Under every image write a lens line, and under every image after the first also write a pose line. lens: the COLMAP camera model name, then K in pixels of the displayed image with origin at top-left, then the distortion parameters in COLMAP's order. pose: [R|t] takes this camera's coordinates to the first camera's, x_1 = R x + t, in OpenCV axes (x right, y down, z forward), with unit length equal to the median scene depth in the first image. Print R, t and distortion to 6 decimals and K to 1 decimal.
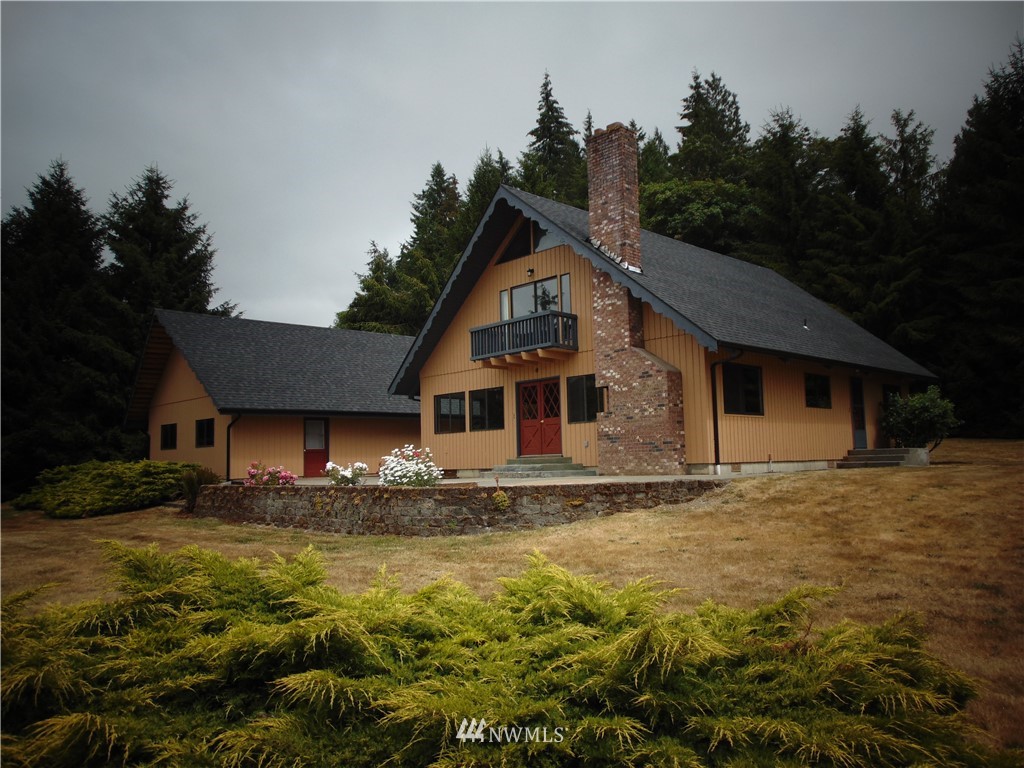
lens RADIAL K [[776.2, 0, 520.0], [0, 776.2, 380.5], [0, 0, 1]] dist [-0.031380, 0.079234]
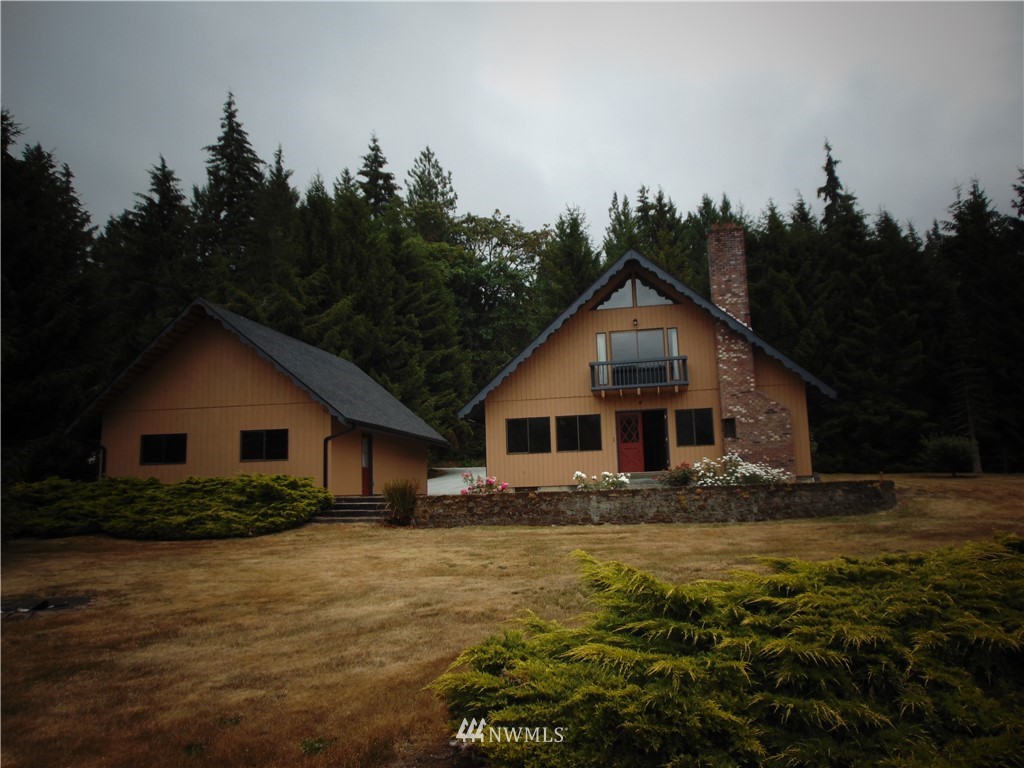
lens RADIAL K [[776.2, 0, 509.5], [0, 776.2, 388.0], [0, 0, 1]] dist [-0.031380, 0.079234]
pose [[0.799378, 0.084114, 0.594911, -0.841042], [-0.052051, 0.996124, -0.070899, 0.059403], [-0.598569, 0.025709, 0.800659, 0.142370]]
